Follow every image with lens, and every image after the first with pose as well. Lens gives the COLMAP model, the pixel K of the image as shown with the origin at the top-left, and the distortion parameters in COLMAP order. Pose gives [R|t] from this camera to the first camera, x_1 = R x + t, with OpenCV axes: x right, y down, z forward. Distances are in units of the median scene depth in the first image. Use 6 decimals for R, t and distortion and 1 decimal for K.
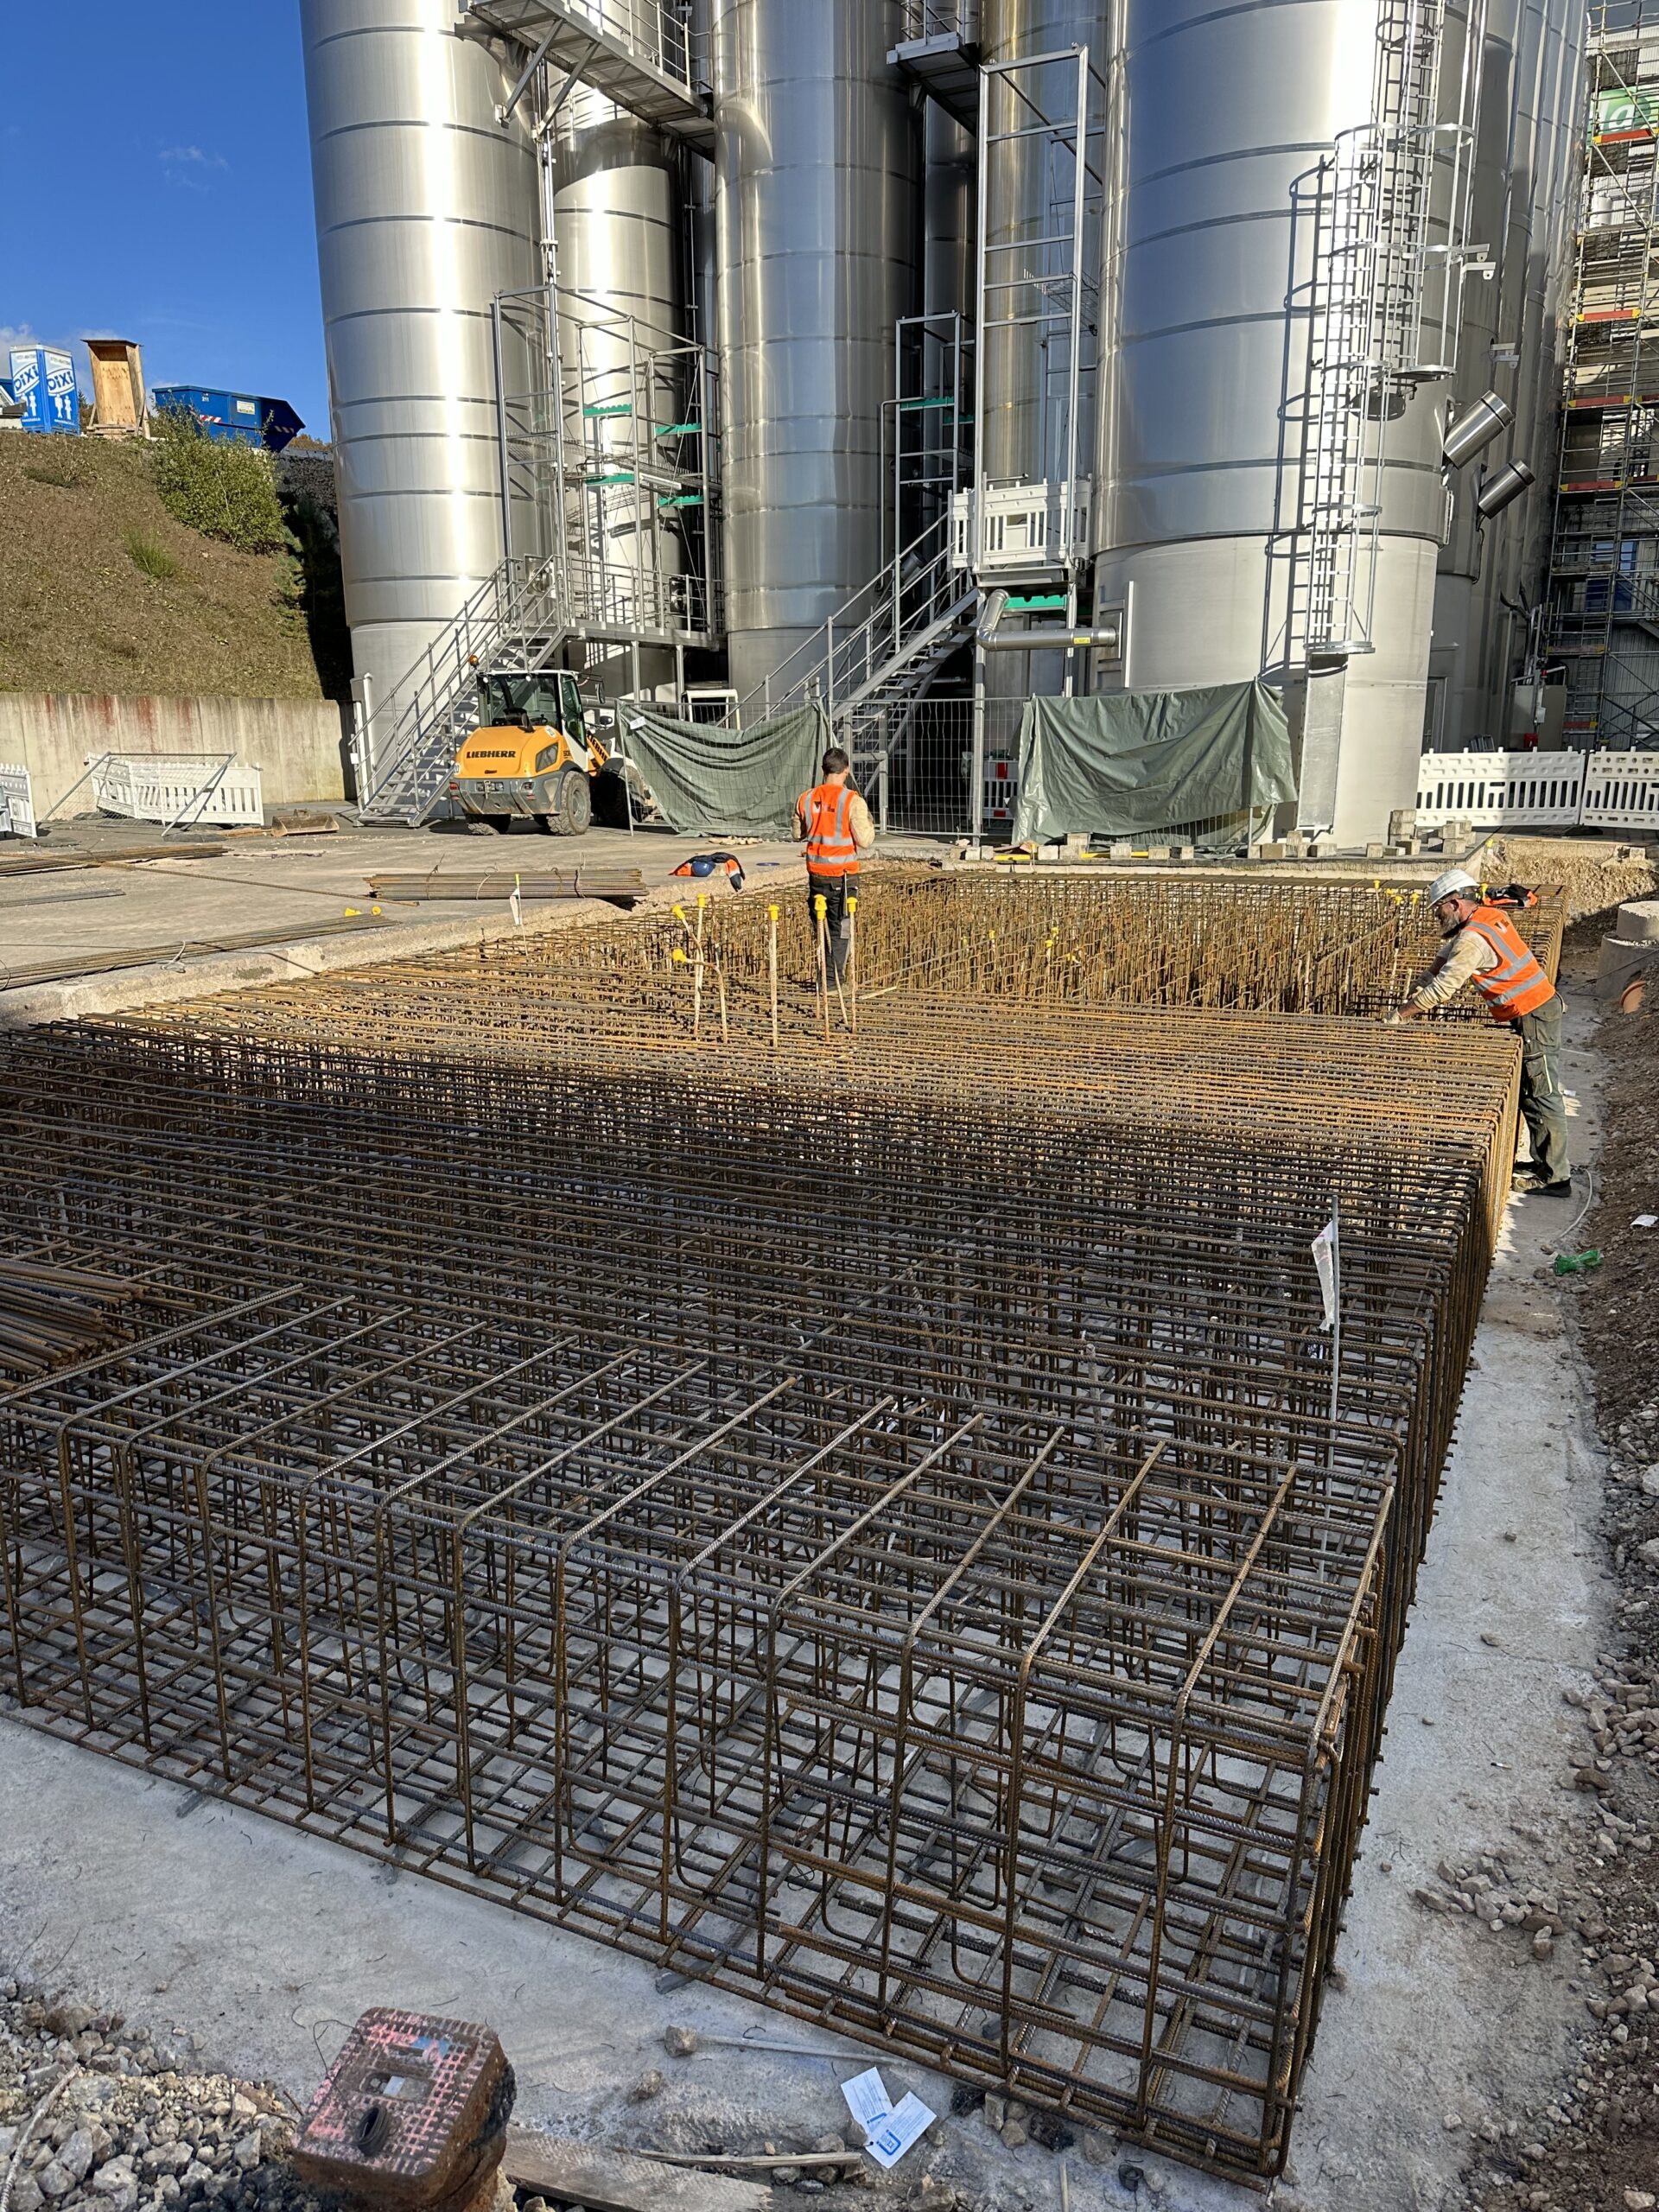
lens RADIAL K [[1568.4, 0, 829.5], [0, 1568.4, 1106.0], [0, 0, 1]] dist [0.037388, -0.045120]
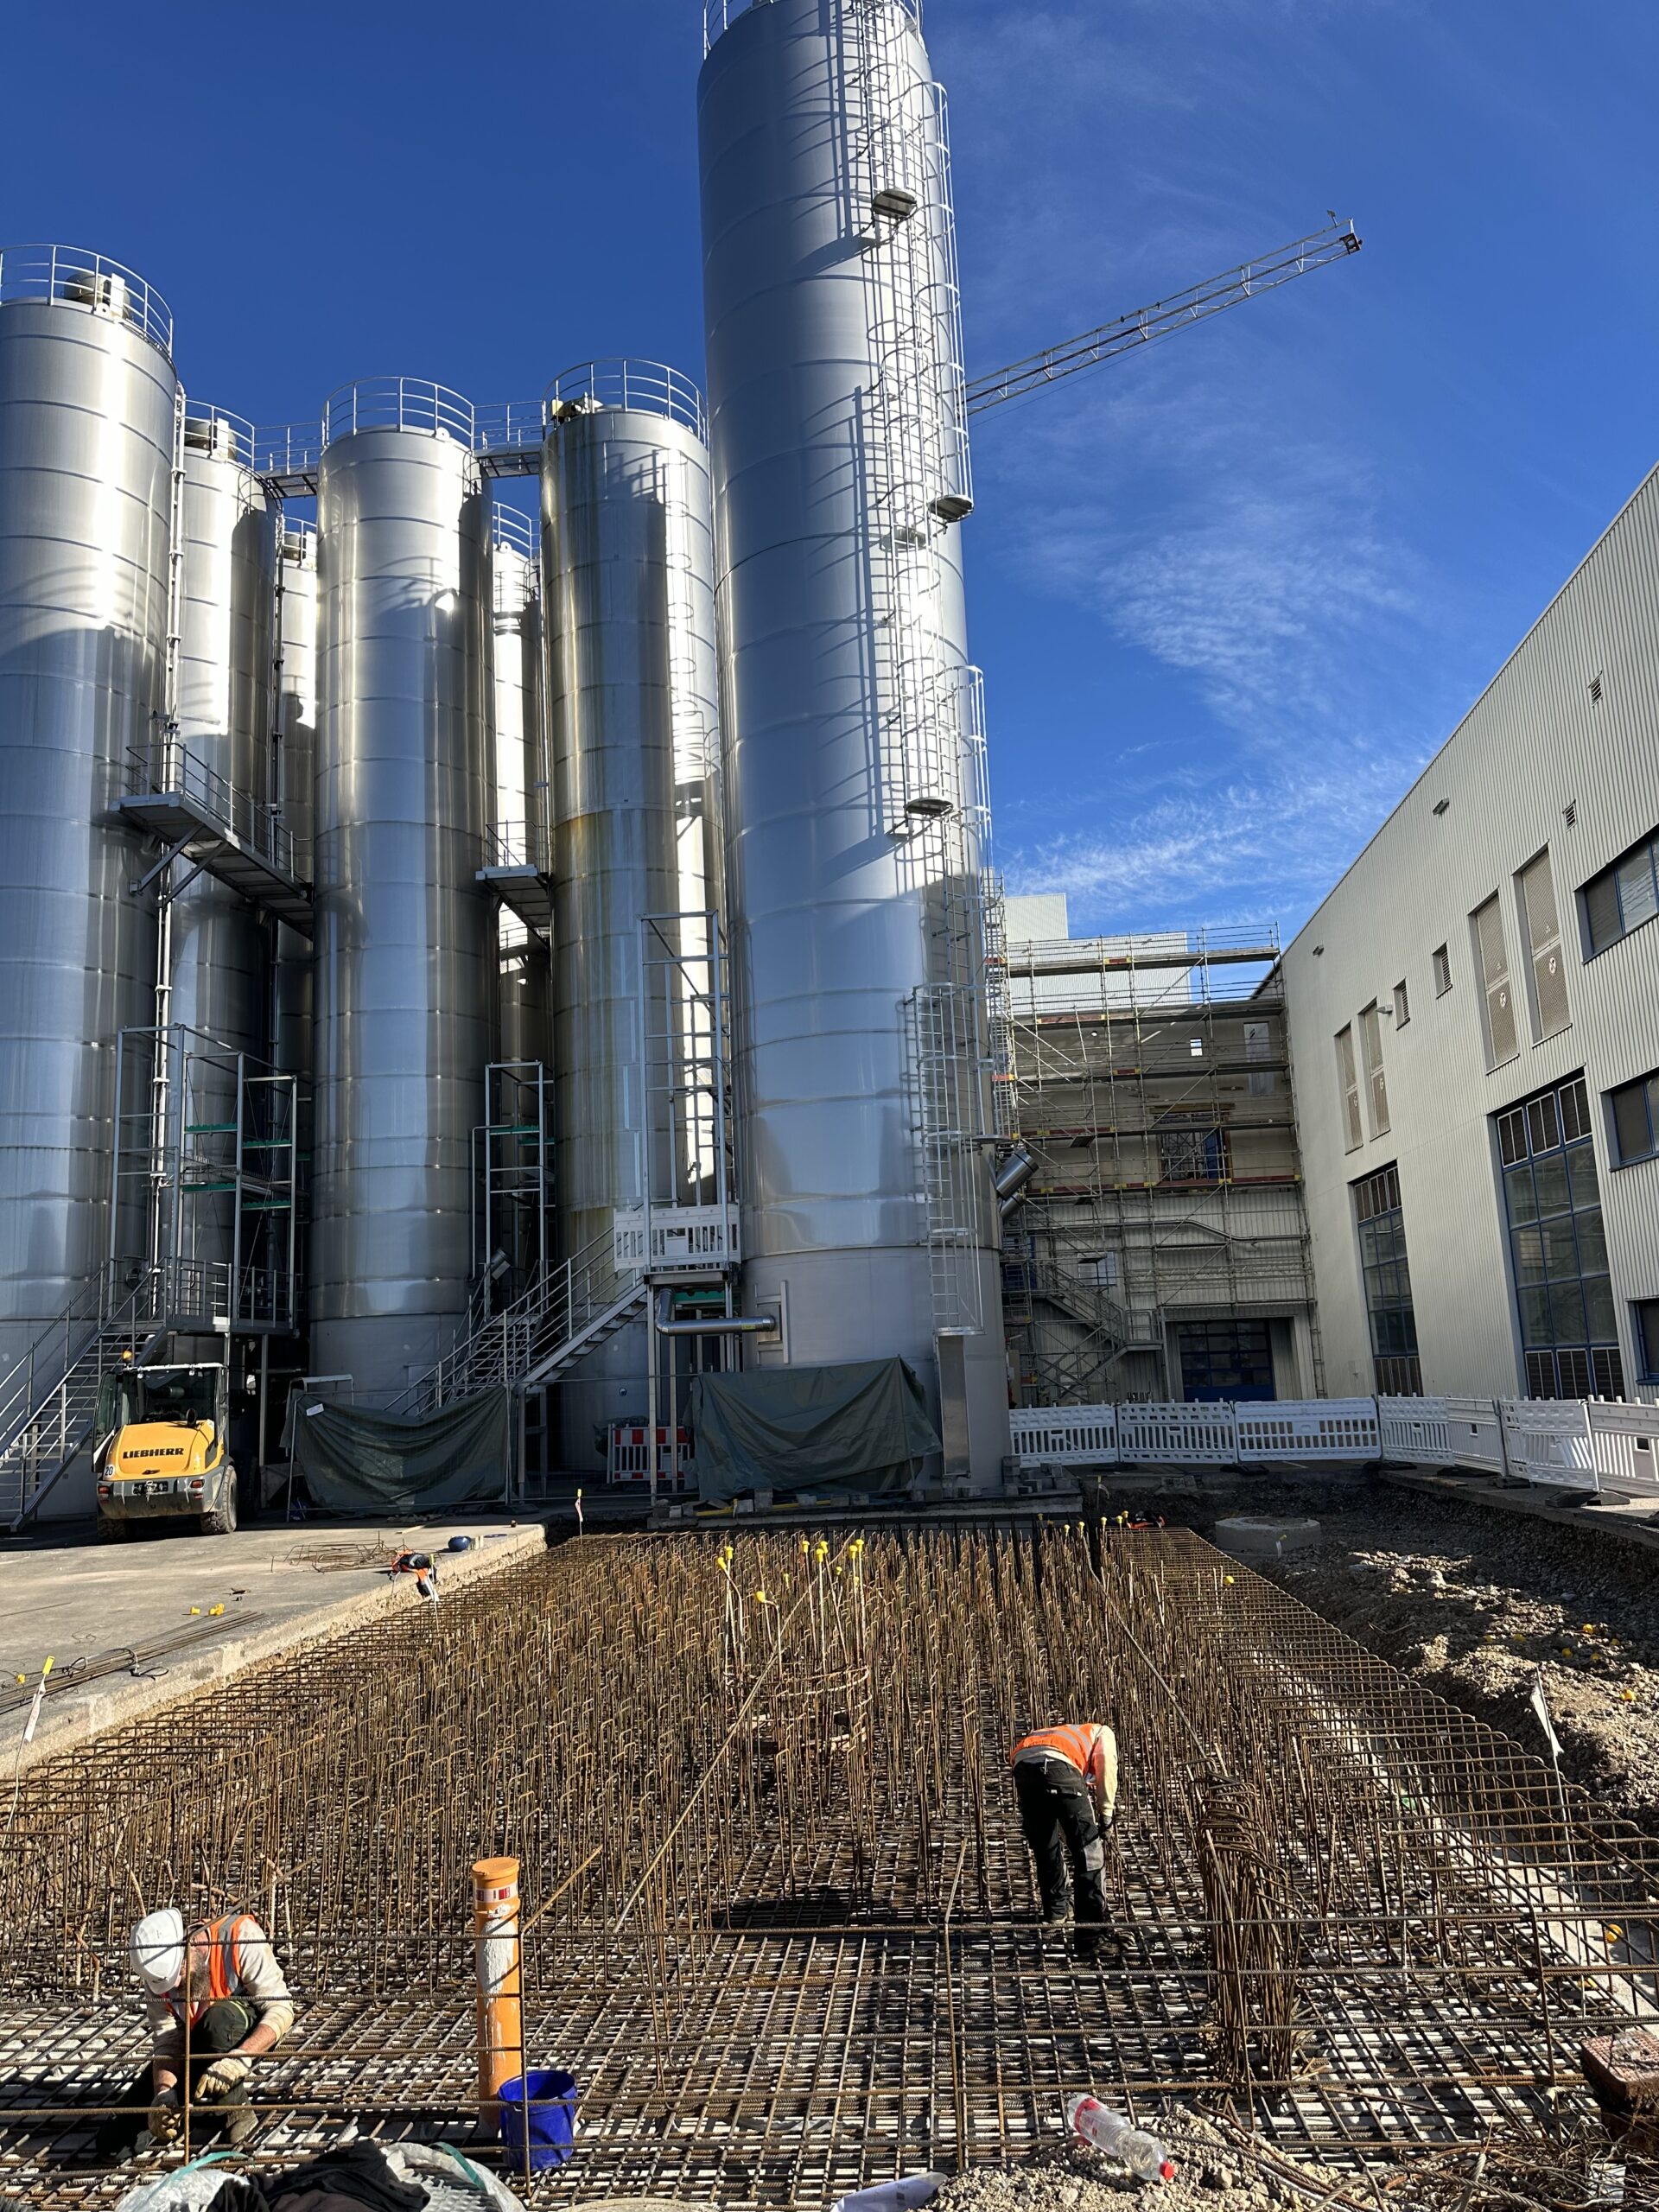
lens RADIAL K [[1568.2, 0, 829.5], [0, 1568.2, 1106.0], [0, 0, 1]] dist [0.159836, -0.206428]
pose [[0.927921, 0.029699, 0.371591, -0.230774], [0.122501, 0.917168, -0.379205, 0.016295], [-0.352074, 0.397393, 0.847421, -0.119671]]
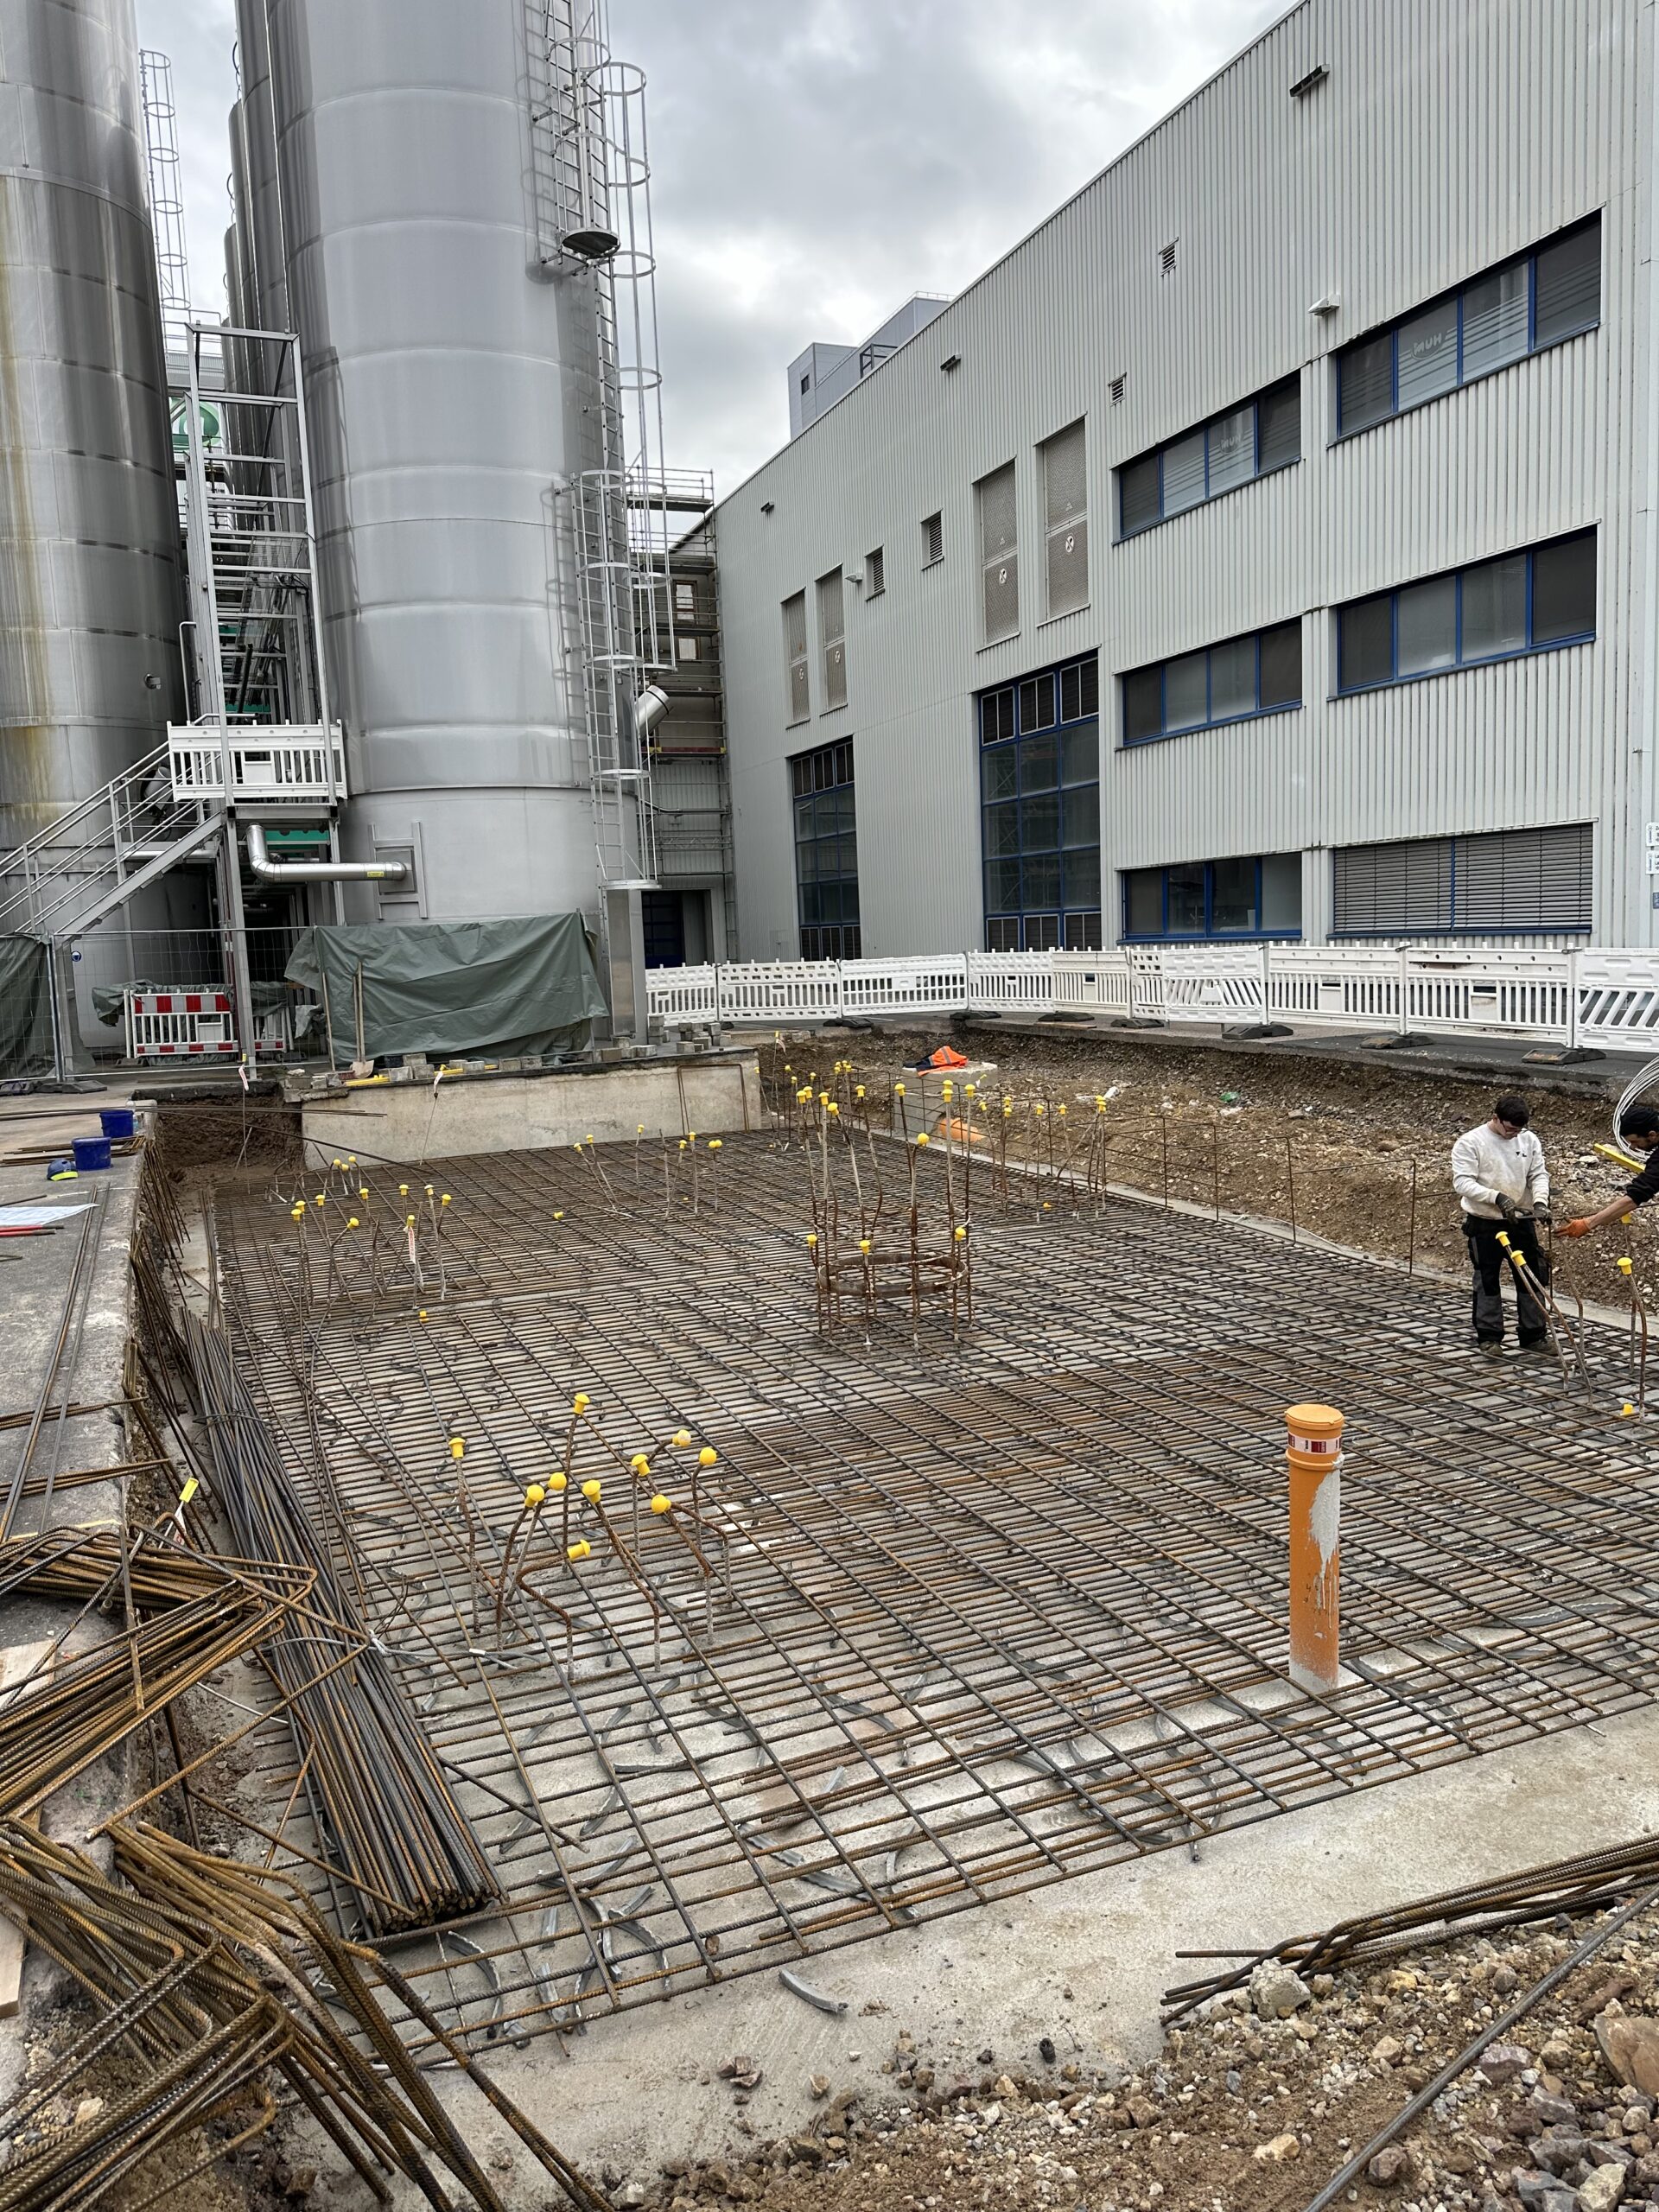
lens RADIAL K [[1568.2, 0, 829.5], [0, 1568.2, 1106.0], [0, 0, 1]] dist [0.159836, -0.206428]
pose [[0.651707, -0.104244, 0.751273, -0.435132], [0.210213, 0.976532, -0.046853, -0.032276], [-0.728758, 0.188461, 0.658327, 0.110028]]
